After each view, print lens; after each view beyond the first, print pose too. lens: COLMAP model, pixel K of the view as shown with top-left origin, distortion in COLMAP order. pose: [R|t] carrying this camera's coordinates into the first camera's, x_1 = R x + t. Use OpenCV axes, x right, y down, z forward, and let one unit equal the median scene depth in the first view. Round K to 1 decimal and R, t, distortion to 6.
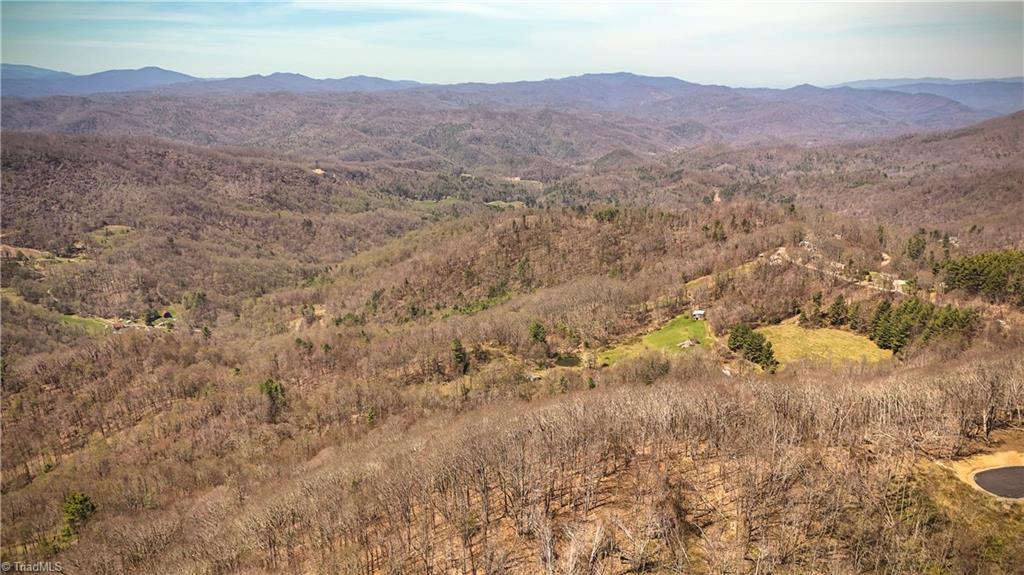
lens RADIAL K [[742.1, 0, 514.4], [0, 742.1, 290.0], [0, 0, 1]] dist [0.038946, -0.049980]
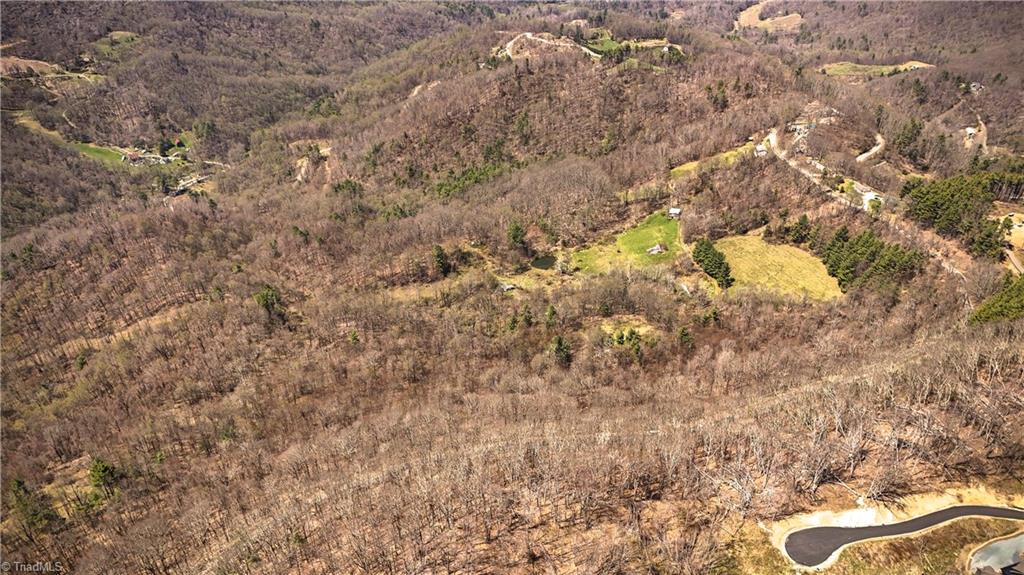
lens RADIAL K [[742.1, 0, 515.8], [0, 742.1, 288.3], [0, 0, 1]] dist [0.038946, -0.049980]
pose [[0.998953, 0.033276, -0.031408, 0.043409], [-0.022002, 0.951150, 0.307945, -0.128805], [0.040121, -0.306932, 0.950885, -0.023112]]
